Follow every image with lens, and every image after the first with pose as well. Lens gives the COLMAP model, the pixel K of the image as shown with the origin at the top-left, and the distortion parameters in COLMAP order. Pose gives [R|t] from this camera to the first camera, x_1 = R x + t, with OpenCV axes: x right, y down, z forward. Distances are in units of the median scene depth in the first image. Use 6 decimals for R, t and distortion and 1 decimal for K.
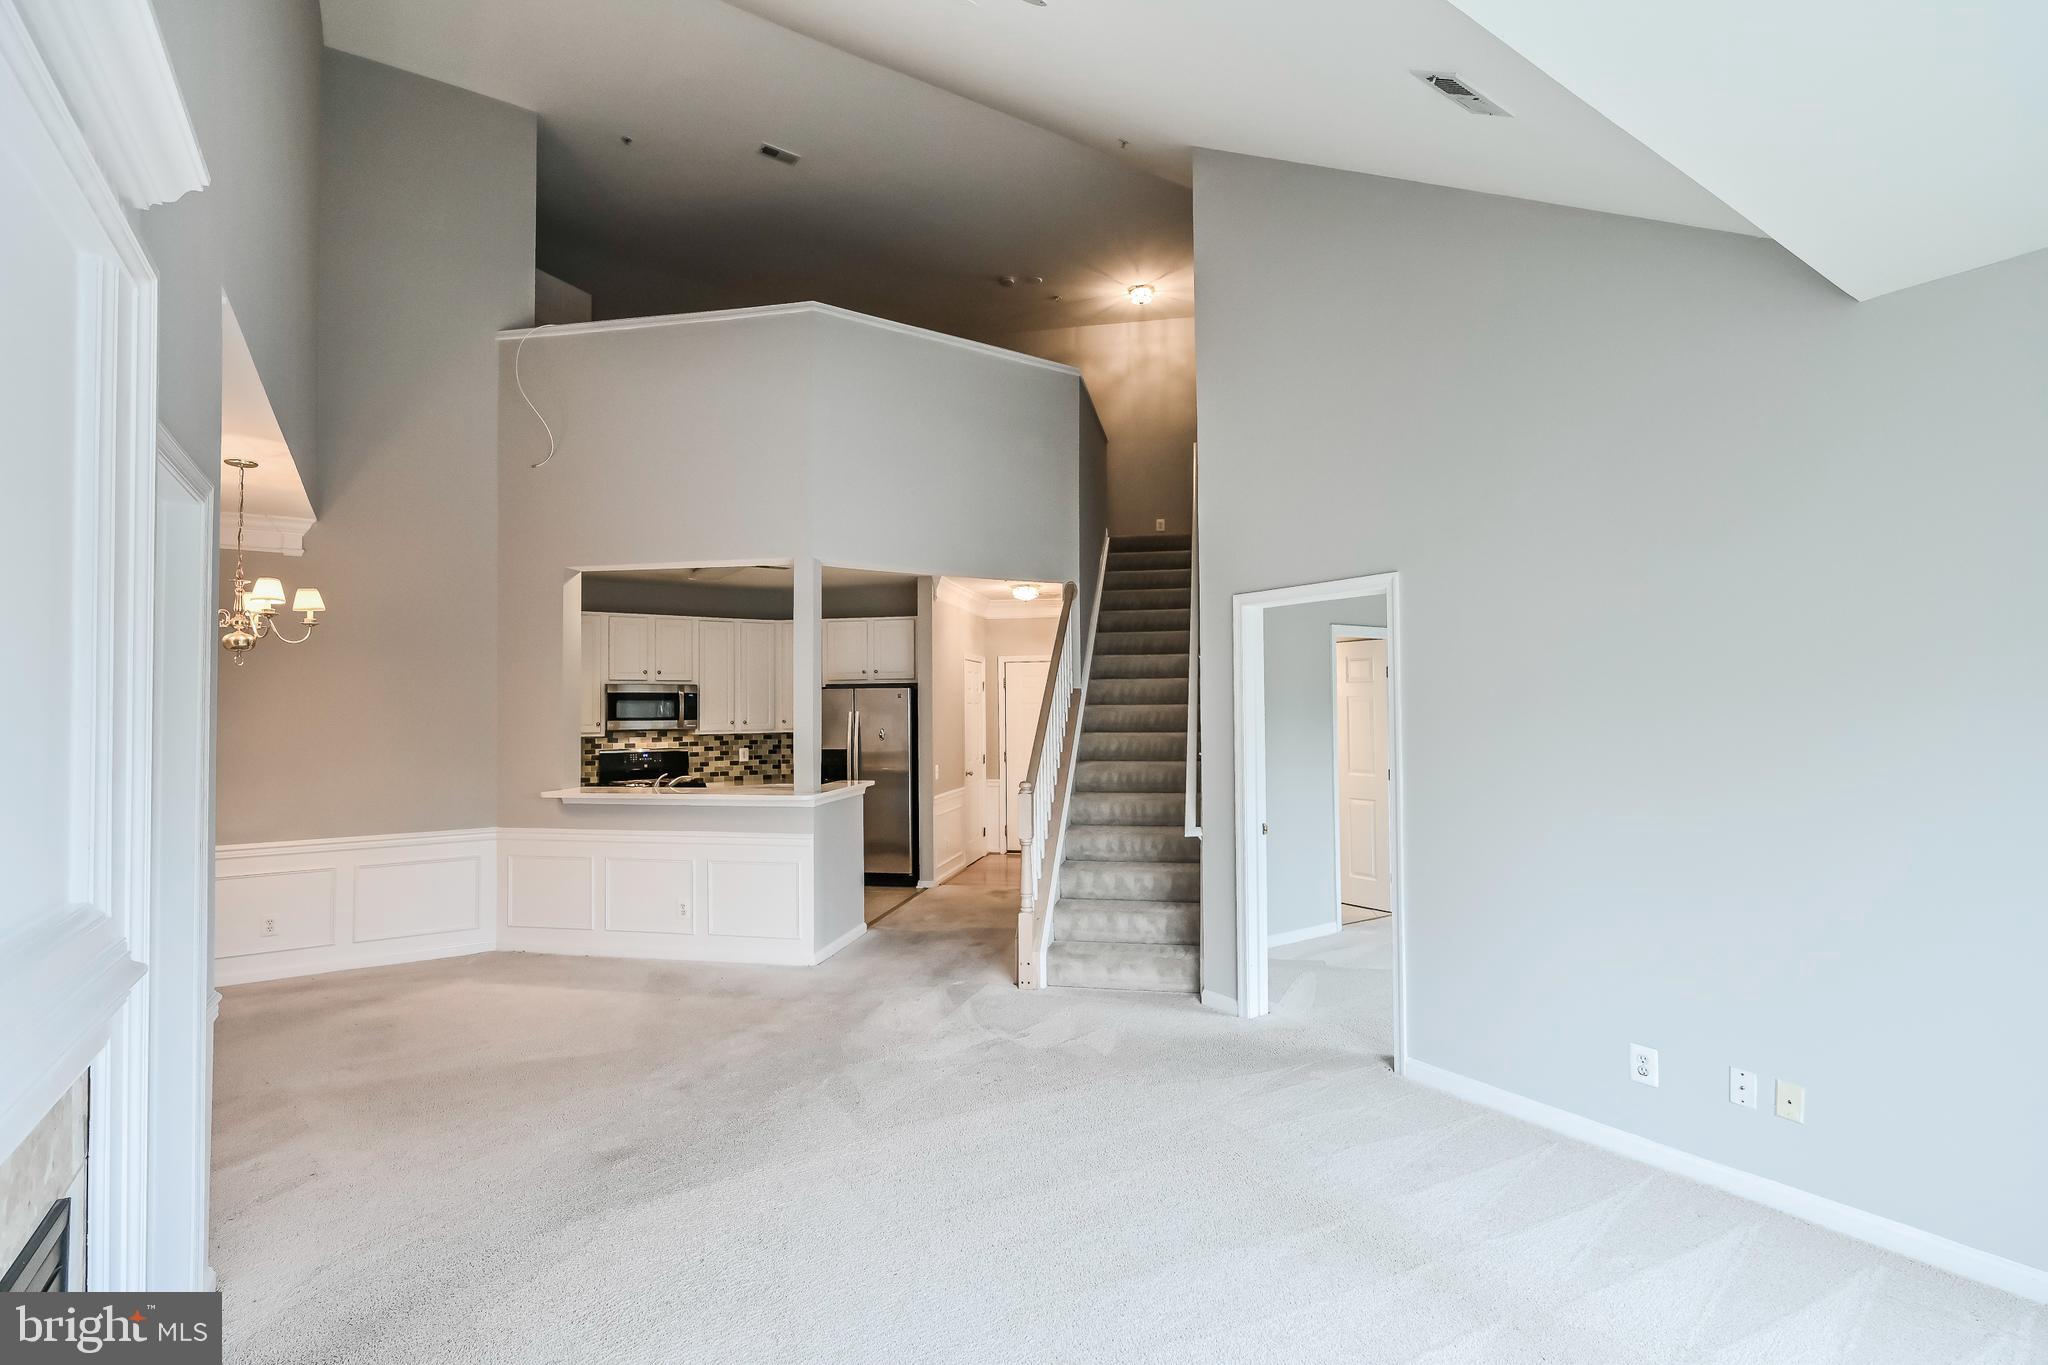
lens RADIAL K [[944.7, 0, 1027.2], [0, 944.7, 688.6], [0, 0, 1]] dist [-0.000233, 0.000010]
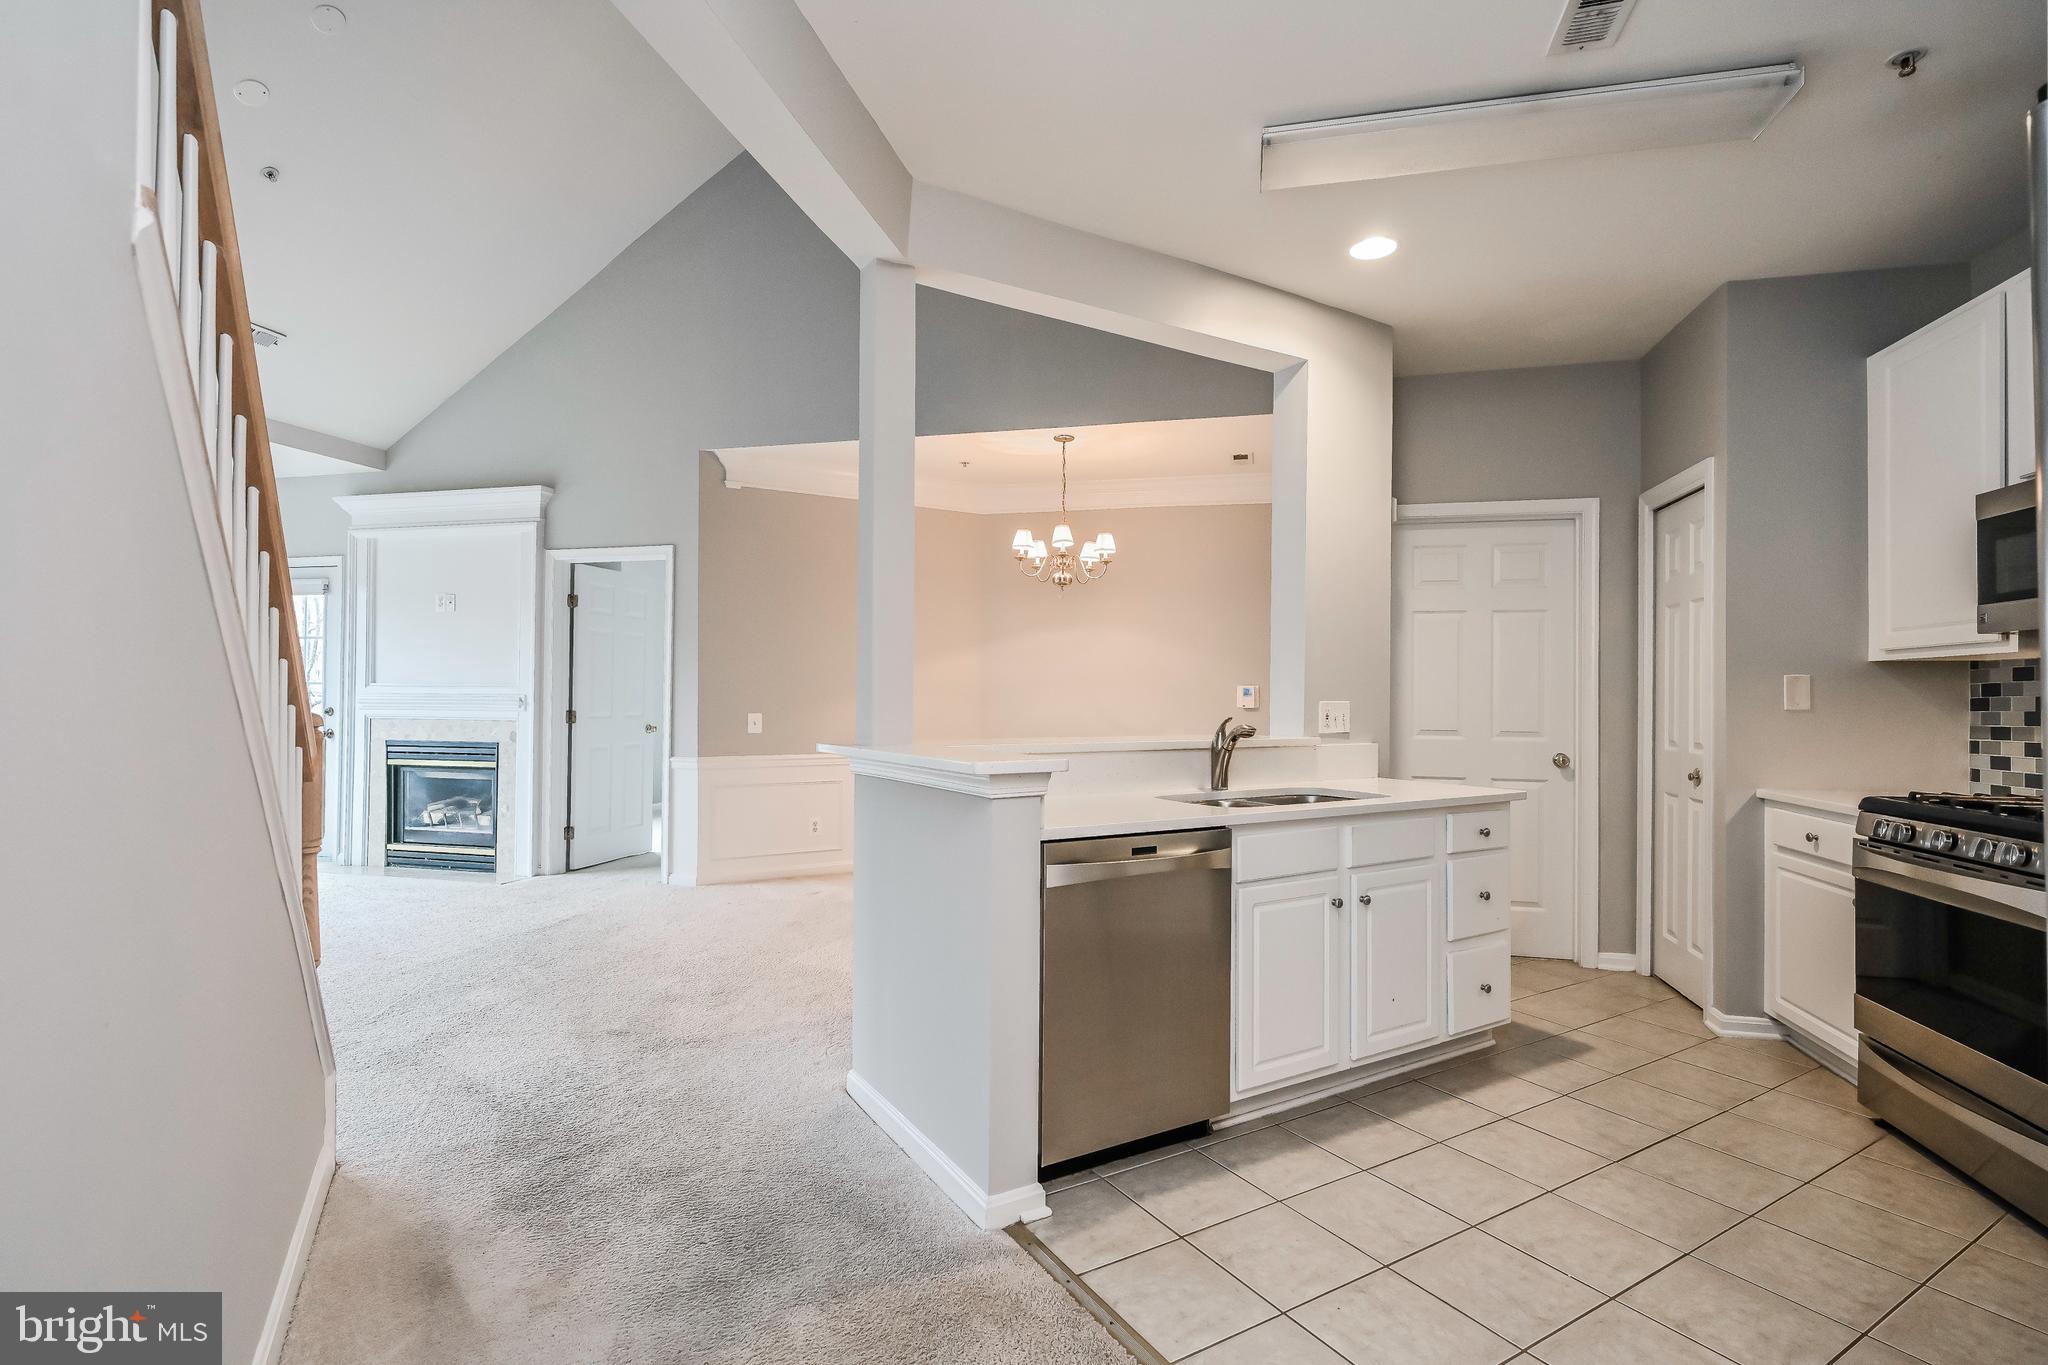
lens RADIAL K [[950.2, 0, 1026.2], [0, 950.2, 686.3], [0, 0, 1]] dist [0.000287, -0.000043]
pose [[-0.745860, -0.005387, -0.666081, 0.026917], [0.013551, 0.999638, -0.023258, 0.063108], [0.665965, -0.026374, -0.745517, 0.980613]]
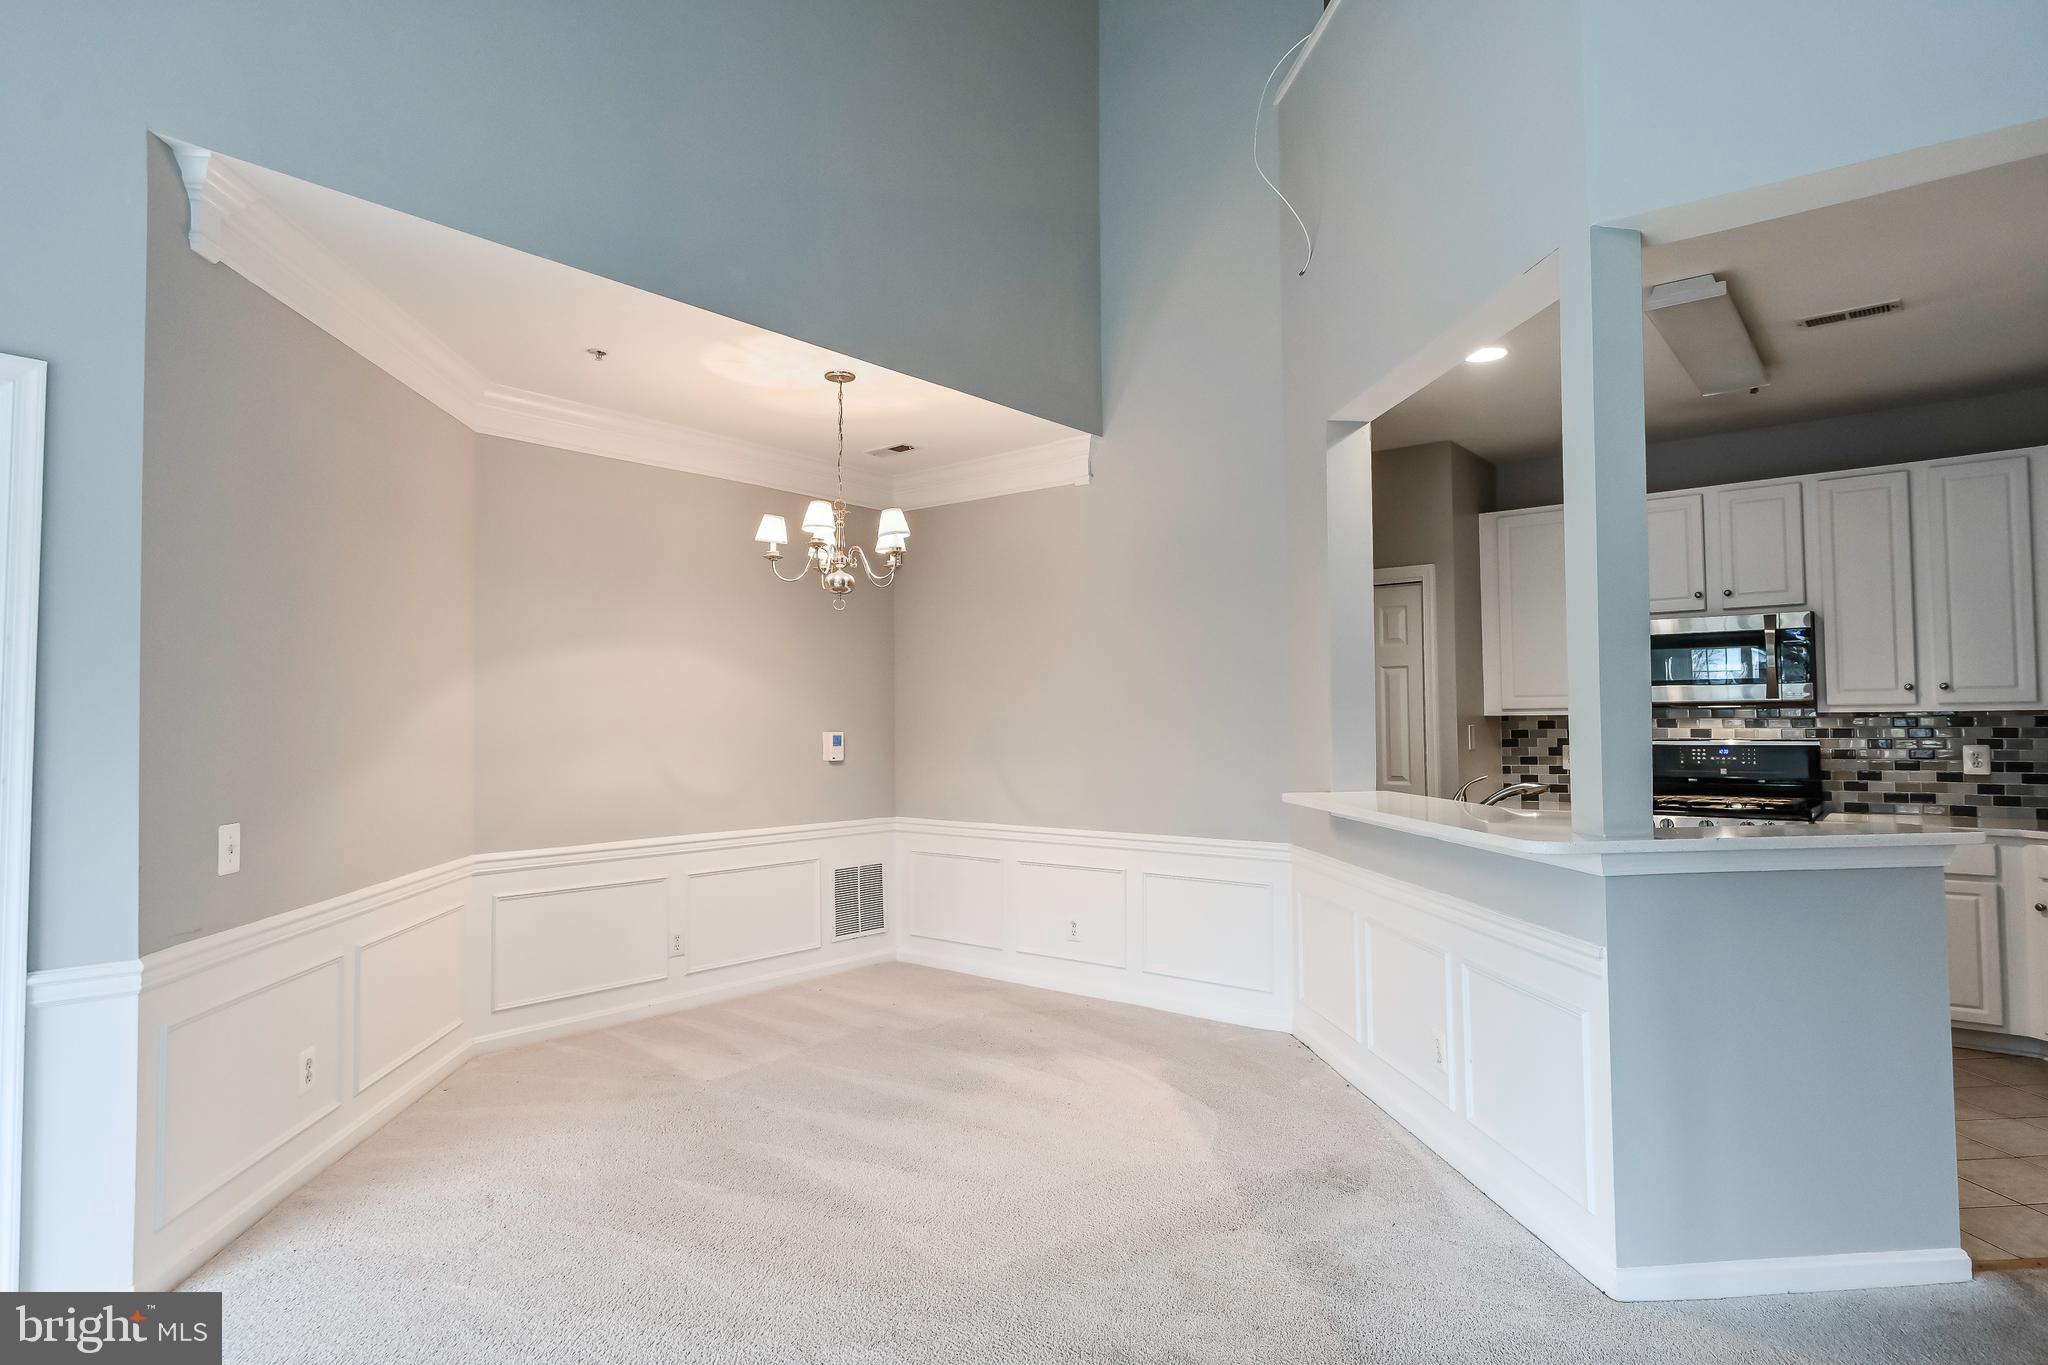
lens RADIAL K [[1134.6, 0, 1014.5], [0, 1134.6, 677.8], [0, 0, 1]] dist [0.001616, -0.000671]
pose [[0.277551, -0.032413, -0.960164, 0.102187], [0.027687, 0.999285, -0.025730, 0.034751], [0.960312, -0.019443, 0.278250, 0.441628]]
